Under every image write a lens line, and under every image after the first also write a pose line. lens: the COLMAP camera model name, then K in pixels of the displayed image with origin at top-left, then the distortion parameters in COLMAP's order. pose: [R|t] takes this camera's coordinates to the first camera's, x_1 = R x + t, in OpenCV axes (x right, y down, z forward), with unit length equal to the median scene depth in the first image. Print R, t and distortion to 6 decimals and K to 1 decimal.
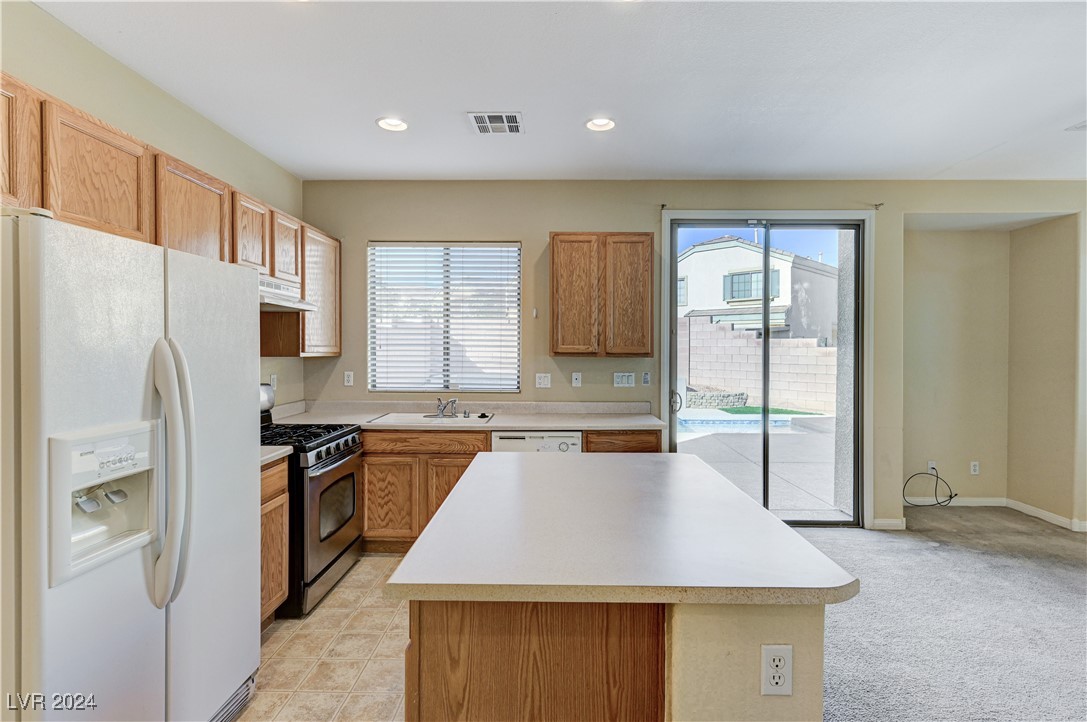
lens RADIAL K [[526.3, 0, 547.7], [0, 526.3, 351.6], [0, 0, 1]] dist [-0.000470, -0.000259]
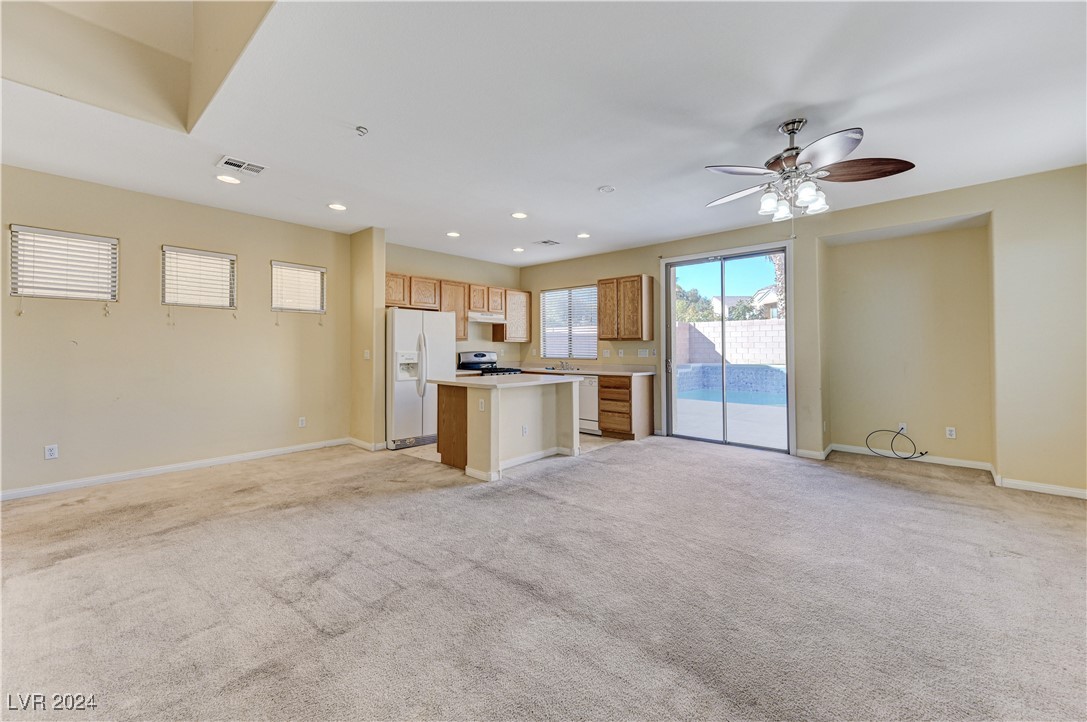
lens RADIAL K [[429.5, 0, 547.5], [0, 429.5, 344.3], [0, 0, 1]] dist [0.024685, 0.000417]
pose [[0.758262, -0.010778, -0.651861, 1.025552], [-0.001621, 0.999829, -0.018417, 0.059482], [0.651948, 0.015021, 0.758115, -0.430083]]
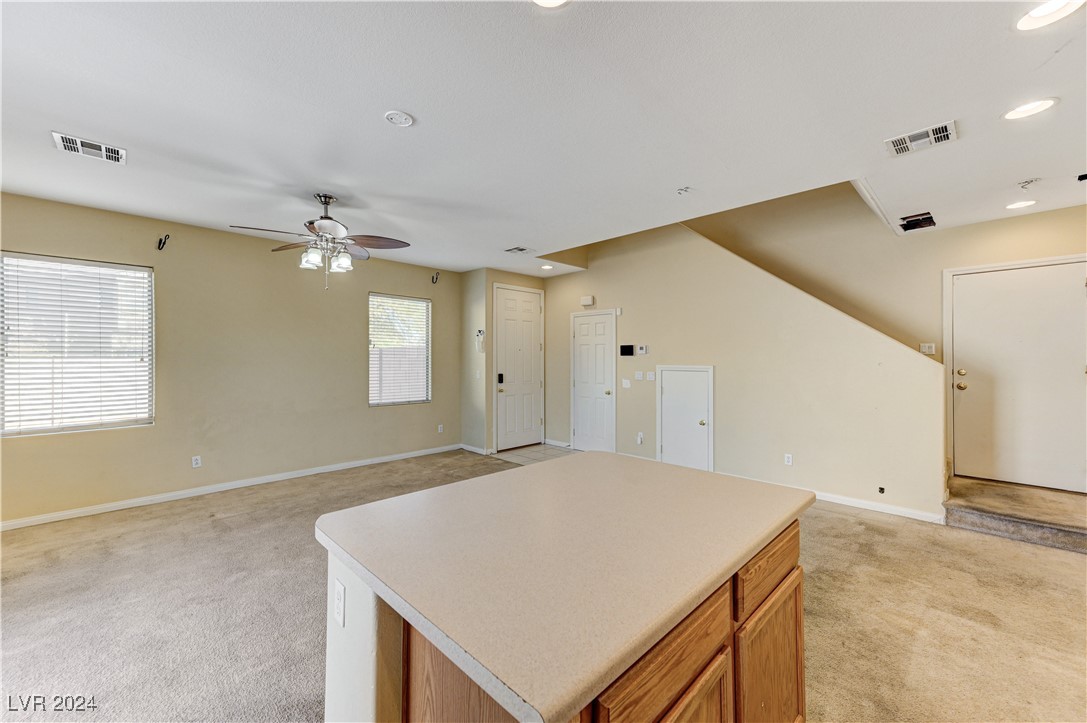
lens RADIAL K [[429.5, 0, 541.3], [0, 429.5, 356.5], [0, 0, 1]] dist [0.024685, 0.000417]
pose [[-0.712981, -0.001415, 0.701182, -0.217448], [0.001708, 0.999991, 0.003755, -0.003035], [-0.701181, 0.003875, -0.712972, 0.854560]]
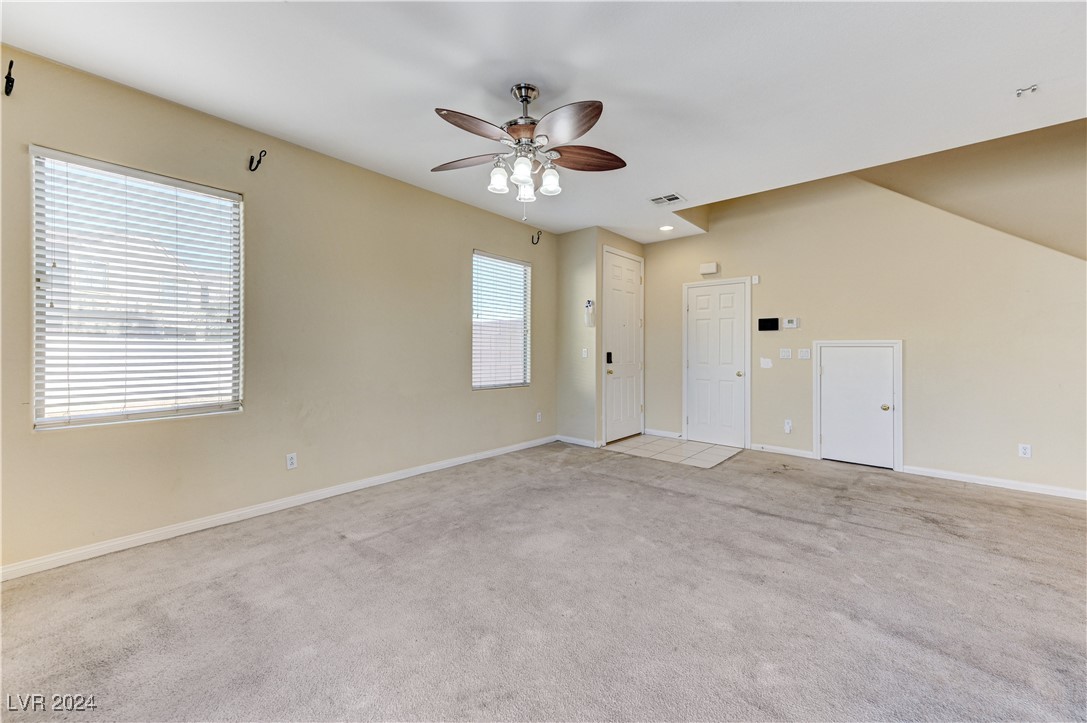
lens RADIAL K [[429.5, 0, 542.3], [0, 429.5, 345.3], [0, 0, 1]] dist [0.024685, 0.000417]
pose [[-0.764252, -0.001277, 0.644917, 0.358675], [-0.003242, 0.999993, -0.001862, 0.054654], [-0.644910, -0.003514, -0.764251, 1.018540]]
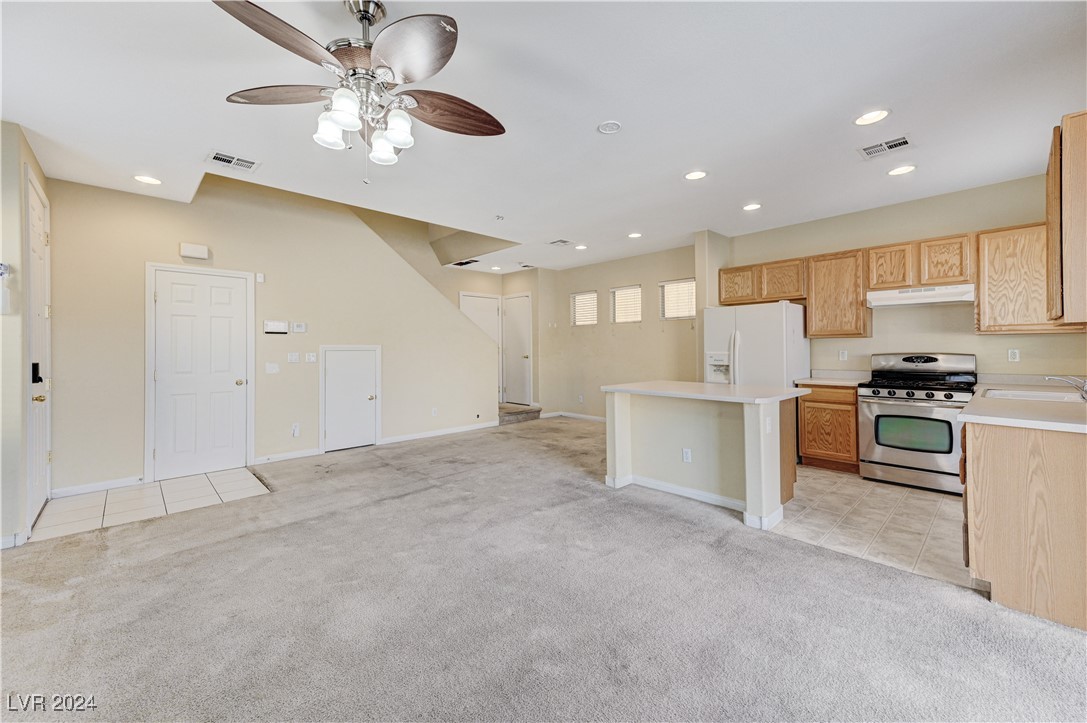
lens RADIAL K [[429.5, 0, 548.7], [0, 429.5, 347.4], [0, 0, 1]] dist [0.024685, 0.000417]
pose [[-0.709732, -0.003769, -0.704461, 1.063899], [-0.001179, 0.999991, -0.004162, 0.047735], [0.704471, -0.002124, -0.709730, 1.017479]]
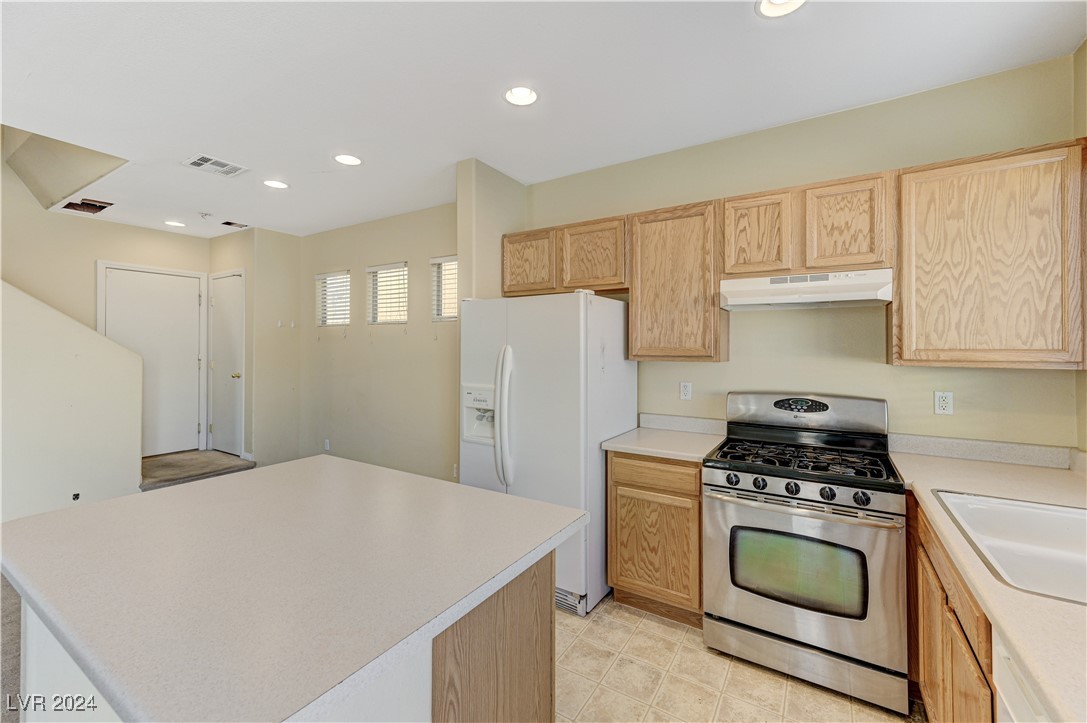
lens RADIAL K [[445.7, 0, 546.9], [0, 445.7, 345.2], [0, 0, 1]] dist [0.003155, -0.000024]
pose [[-0.517009, -0.011436, -0.855903, 0.269333], [-0.010729, 0.999919, -0.006880, -0.007752], [0.855913, 0.005626, -0.517090, 0.902491]]
